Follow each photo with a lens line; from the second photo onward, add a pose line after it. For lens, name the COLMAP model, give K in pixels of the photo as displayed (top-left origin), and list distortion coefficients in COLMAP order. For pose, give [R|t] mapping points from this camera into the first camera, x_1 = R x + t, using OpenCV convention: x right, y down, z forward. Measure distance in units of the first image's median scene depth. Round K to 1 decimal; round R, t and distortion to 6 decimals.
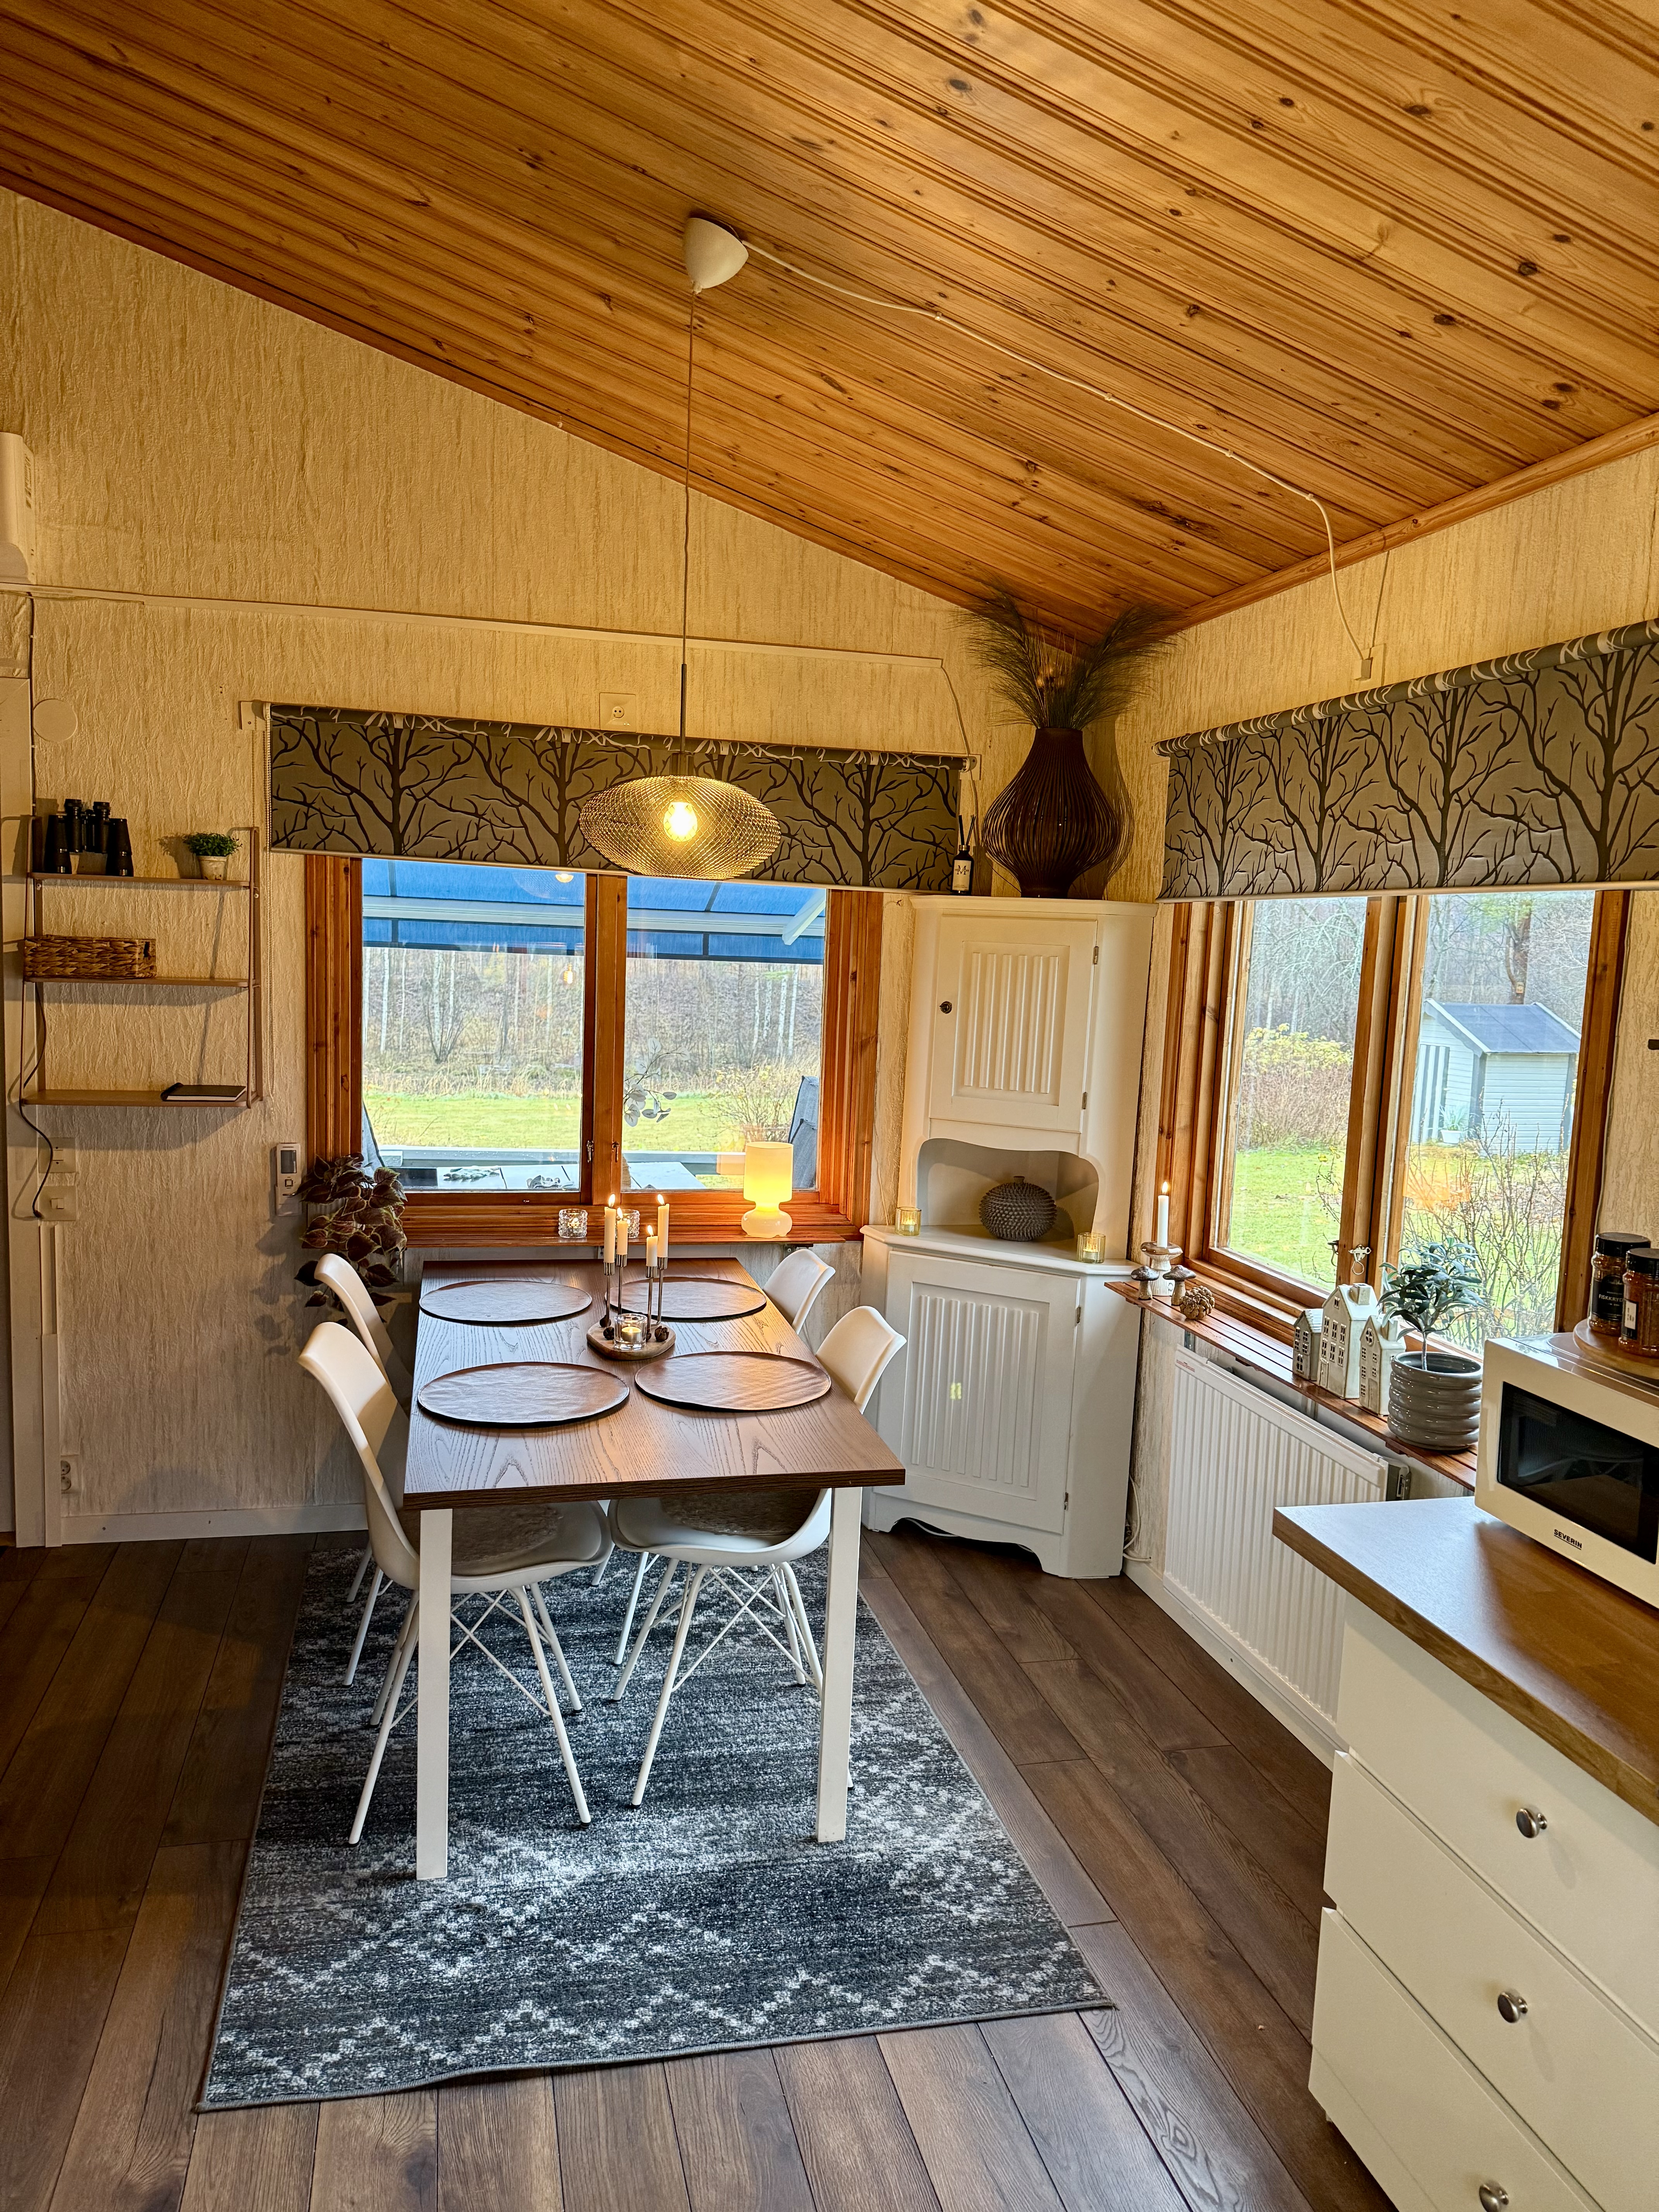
lens RADIAL K [[1554.9, 0, 813.7], [0, 1554.9, 1110.0], [0, 0, 1]] dist [0.032518, -0.051109]
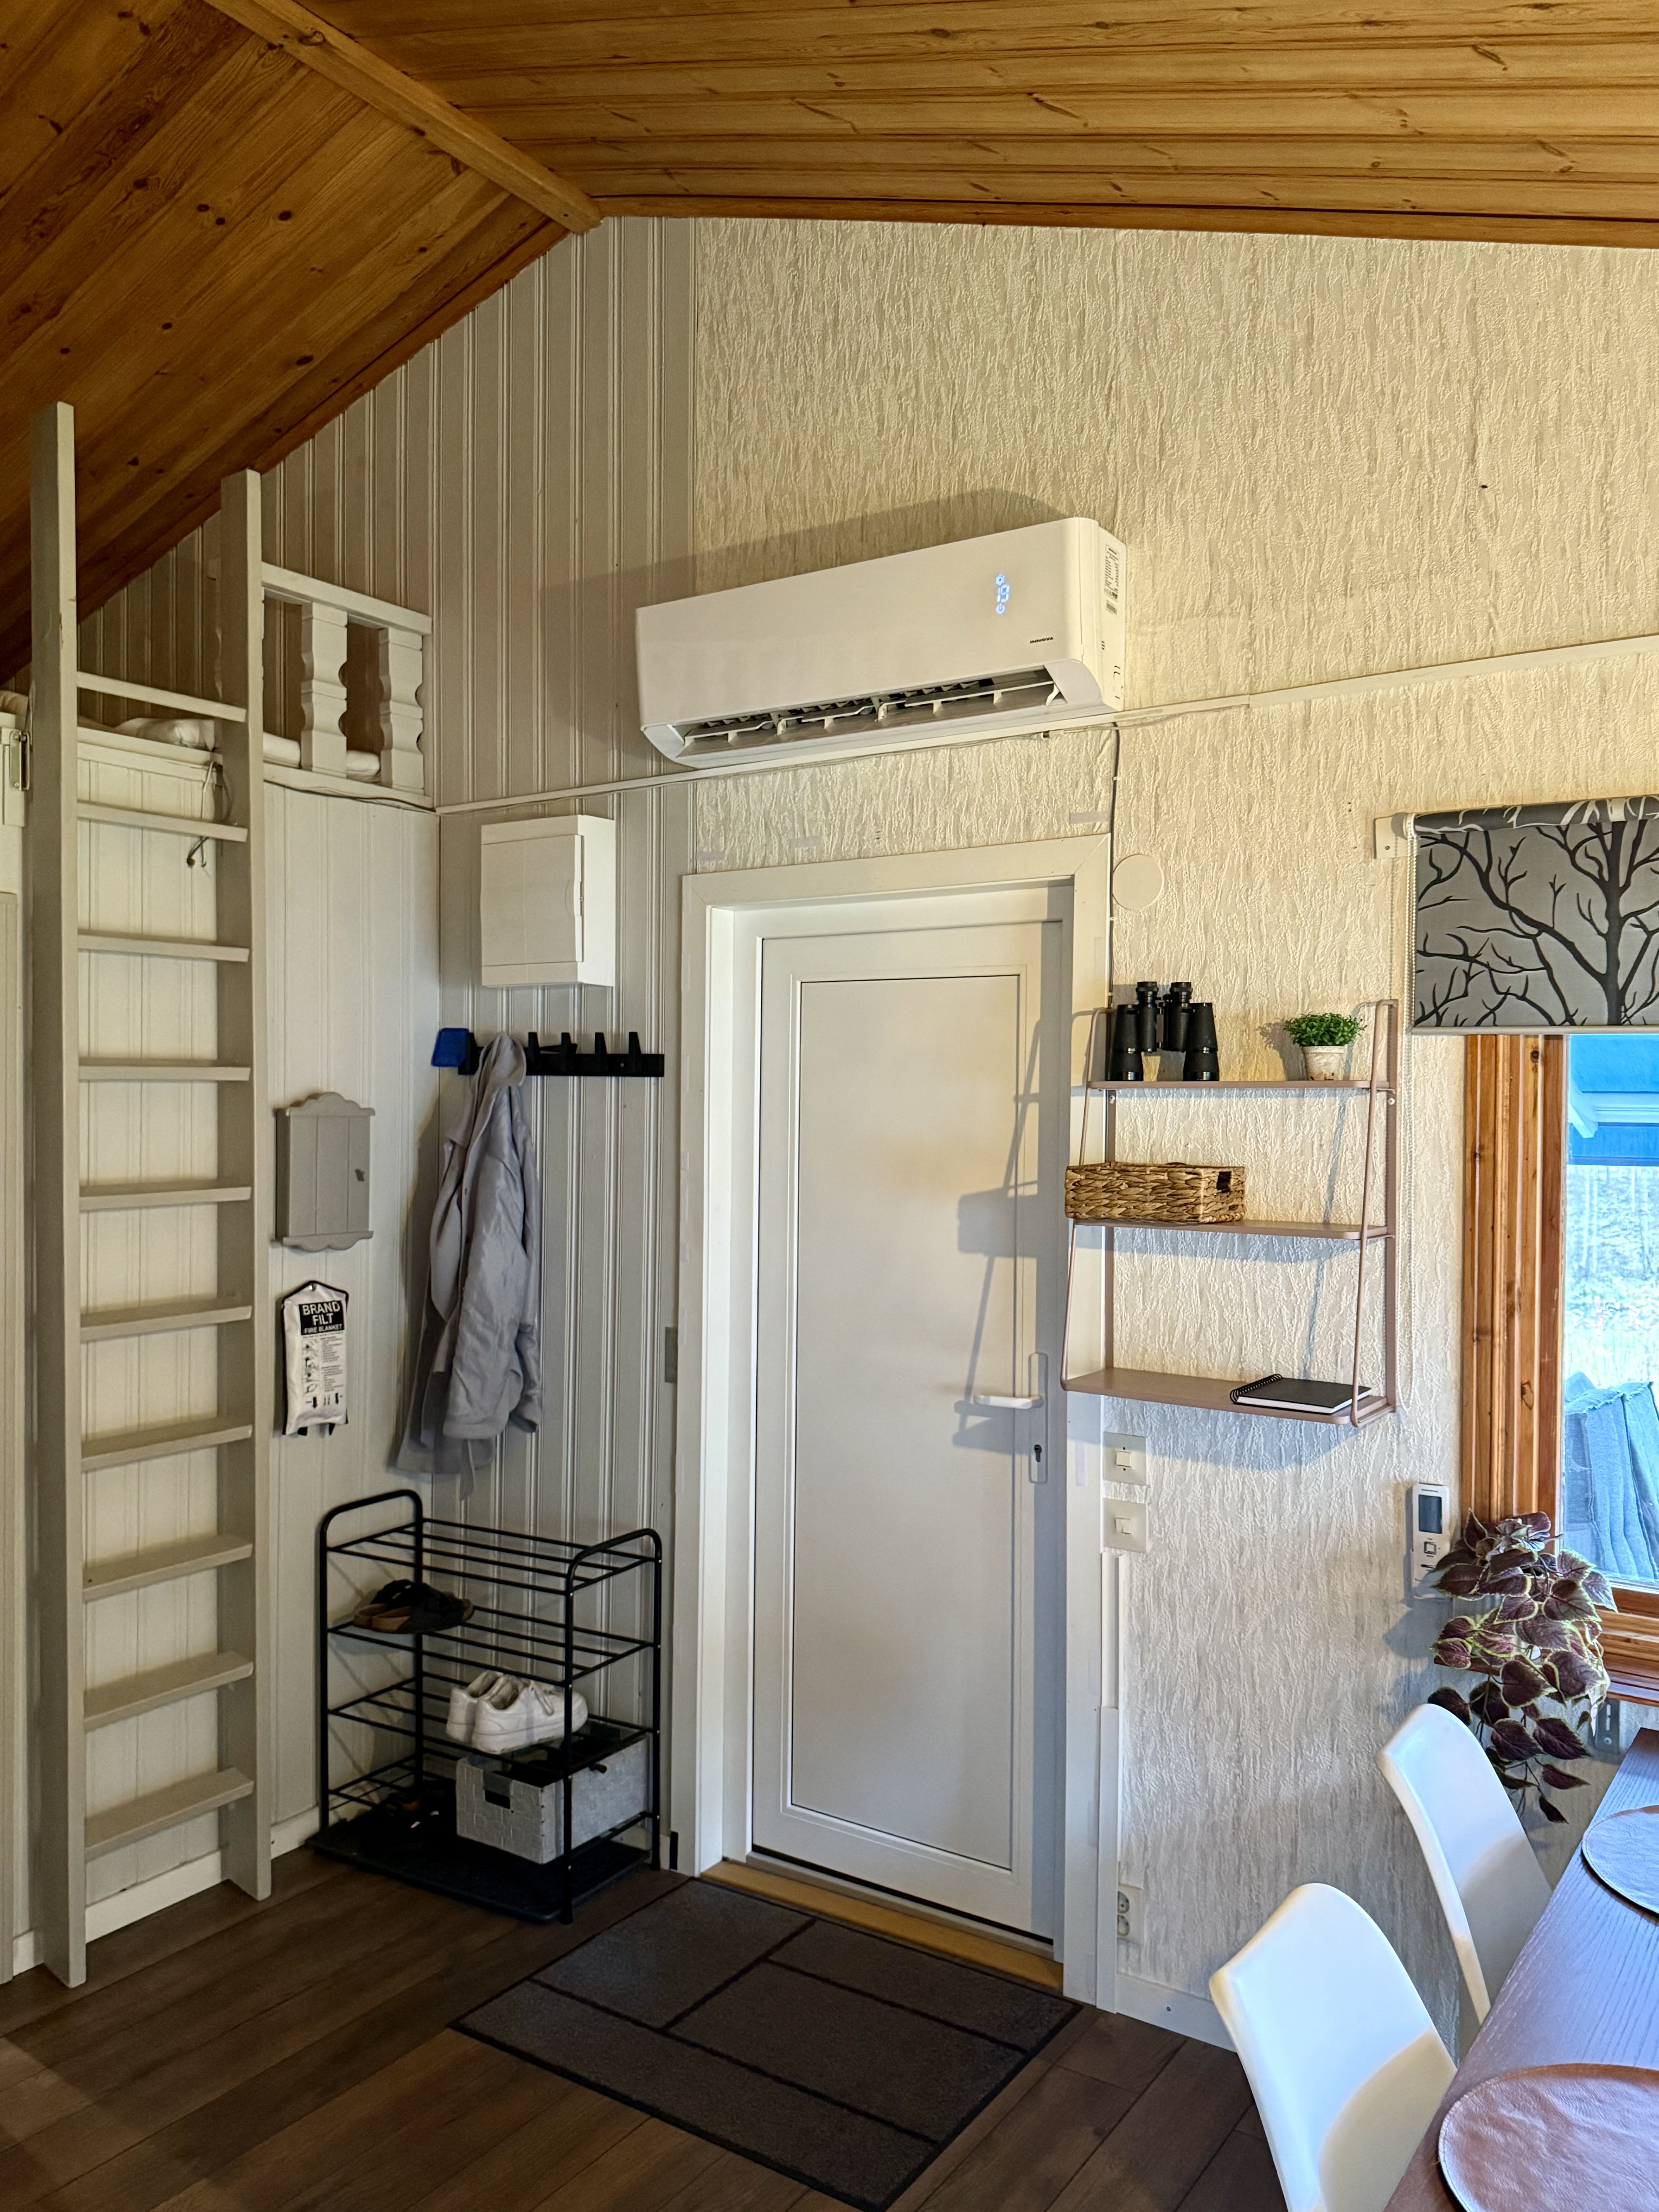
lens RADIAL K [[1677.2, 0, 830.0], [0, 1677.2, 1121.9], [0, 0, 1]] dist [0.061212, -0.105832]
pose [[0.681605, -0.025359, -0.731280, 0.004865], [-0.069765, 0.992594, -0.099446, -0.041113], [0.728387, 0.118801, 0.674788, 0.347841]]
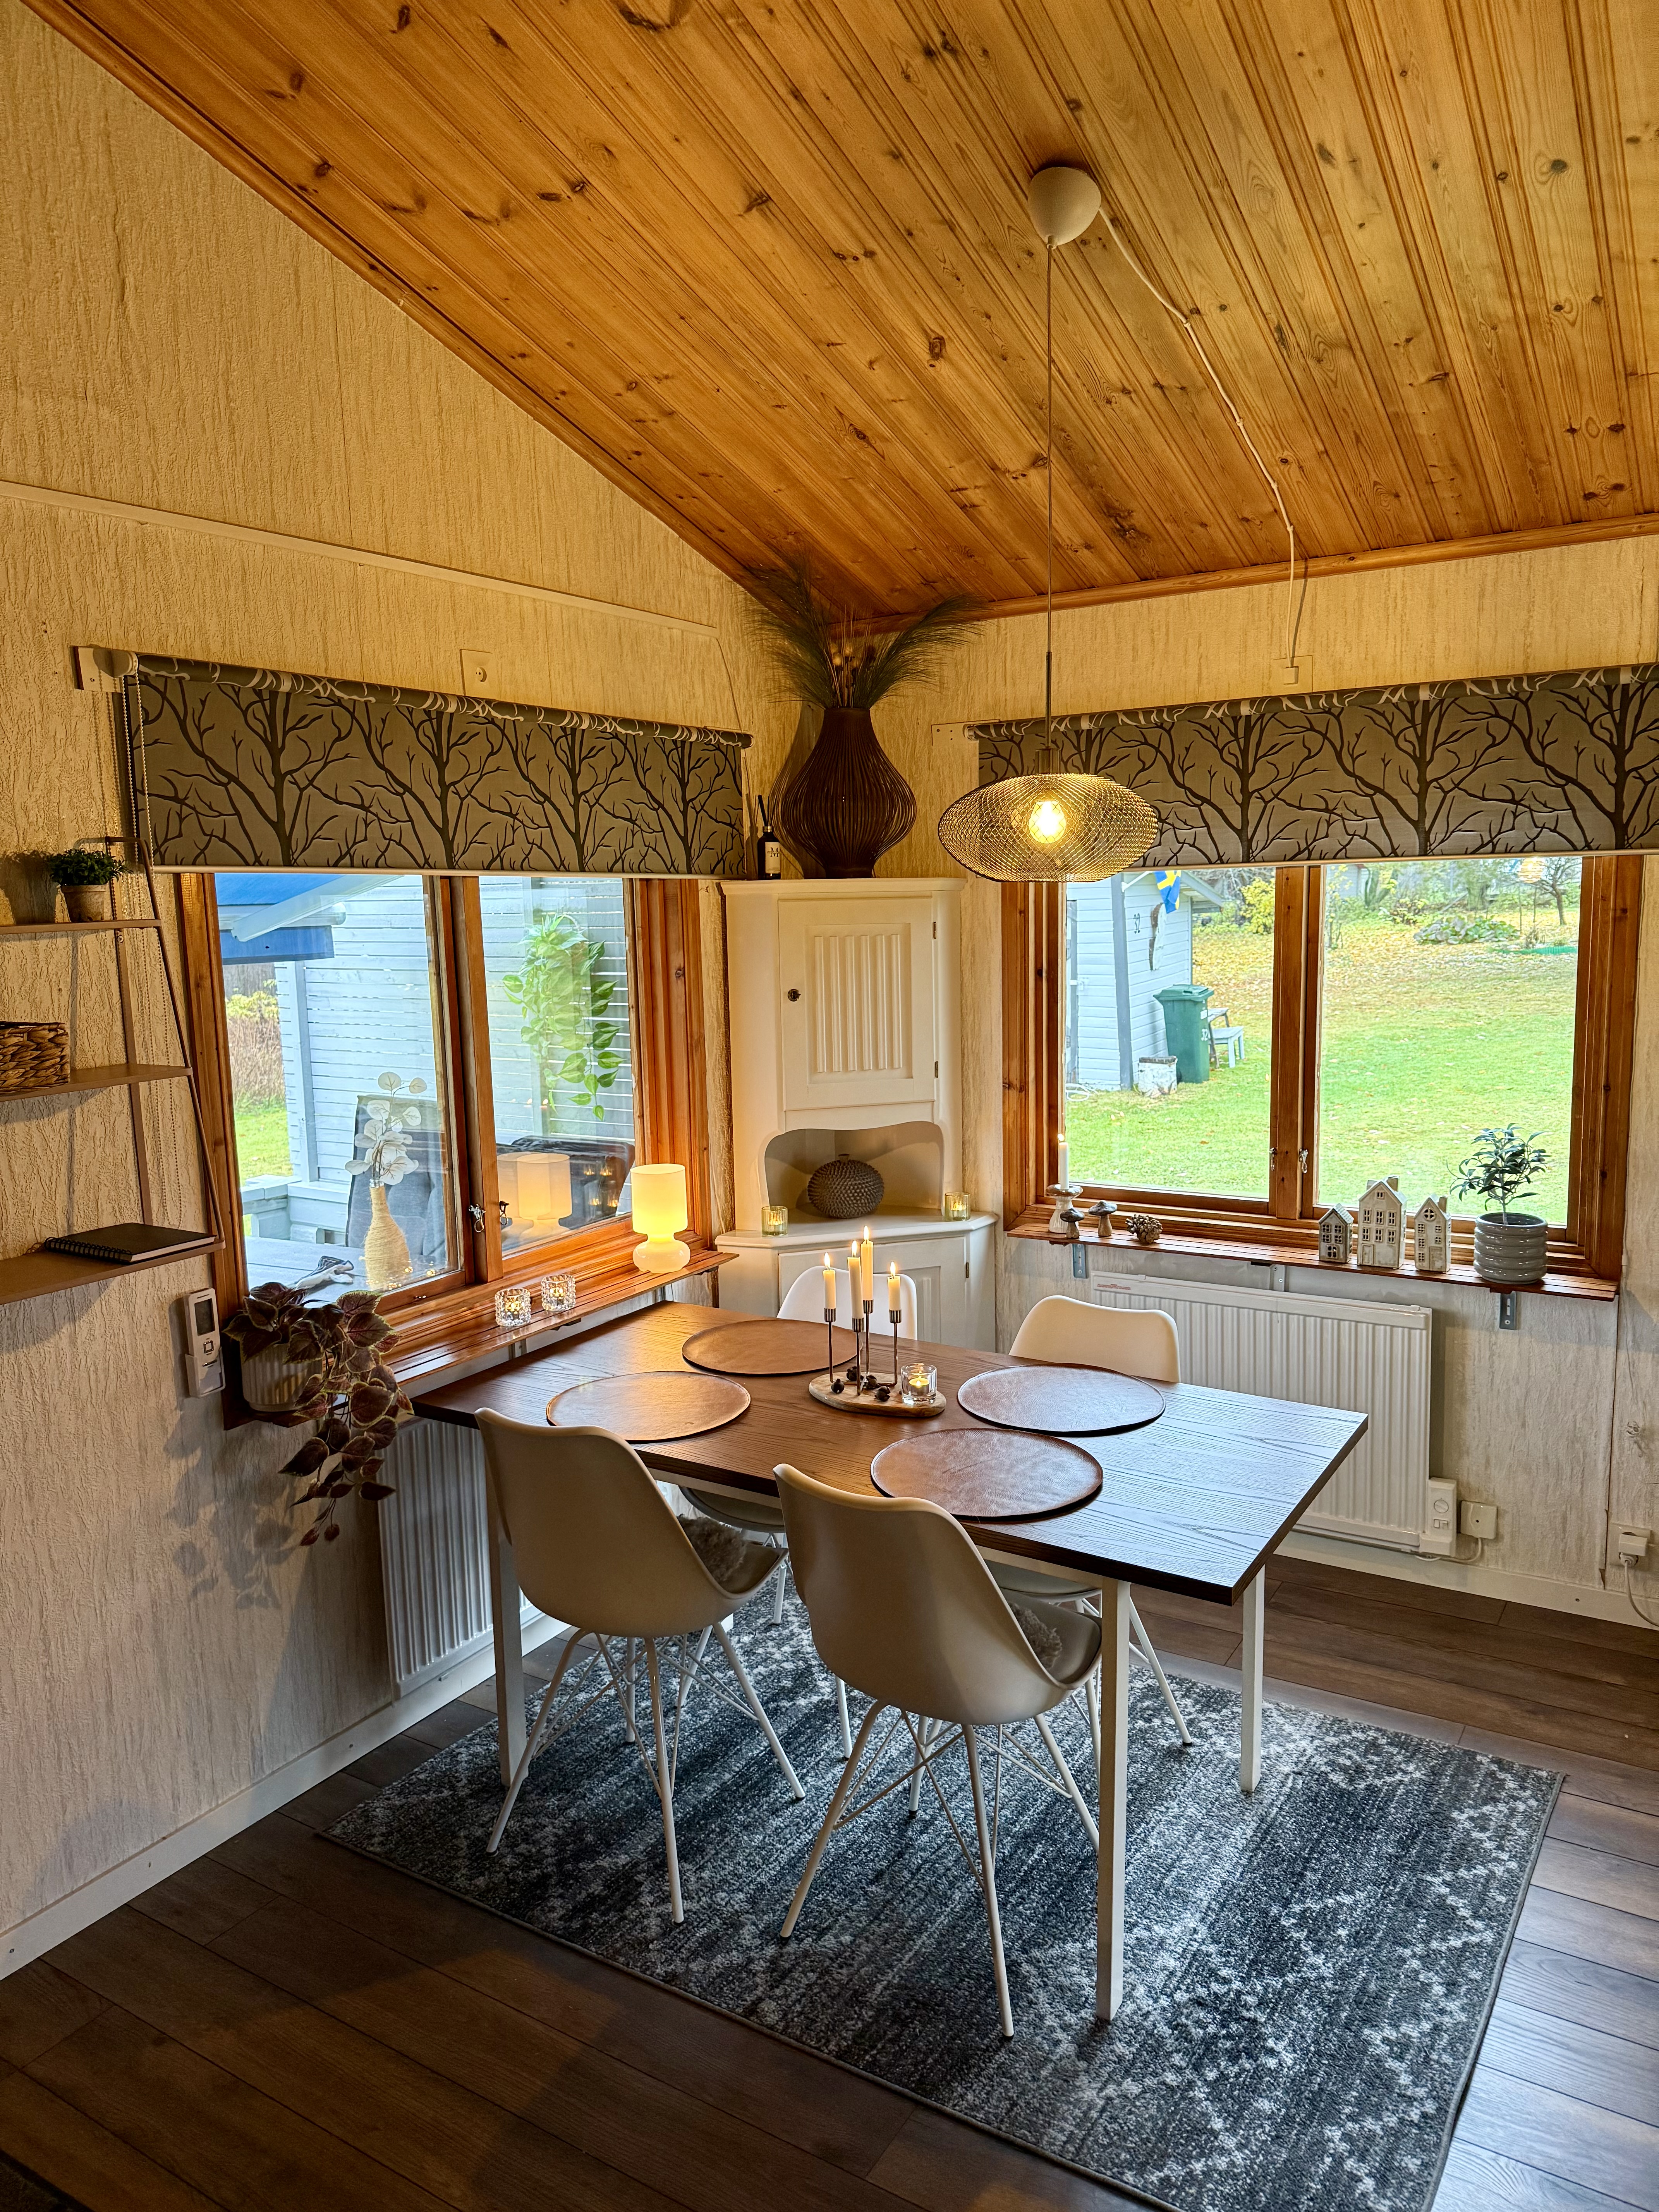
lens RADIAL K [[1554.9, 0, 813.7], [0, 1554.9, 1110.0], [0, 0, 1]] dist [0.032518, -0.051109]
pose [[0.708257, -0.157717, 0.688111, -0.629585], [0.133636, 0.987054, 0.088688, -0.086020], [-0.693190, 0.029143, 0.720165, 0.318135]]
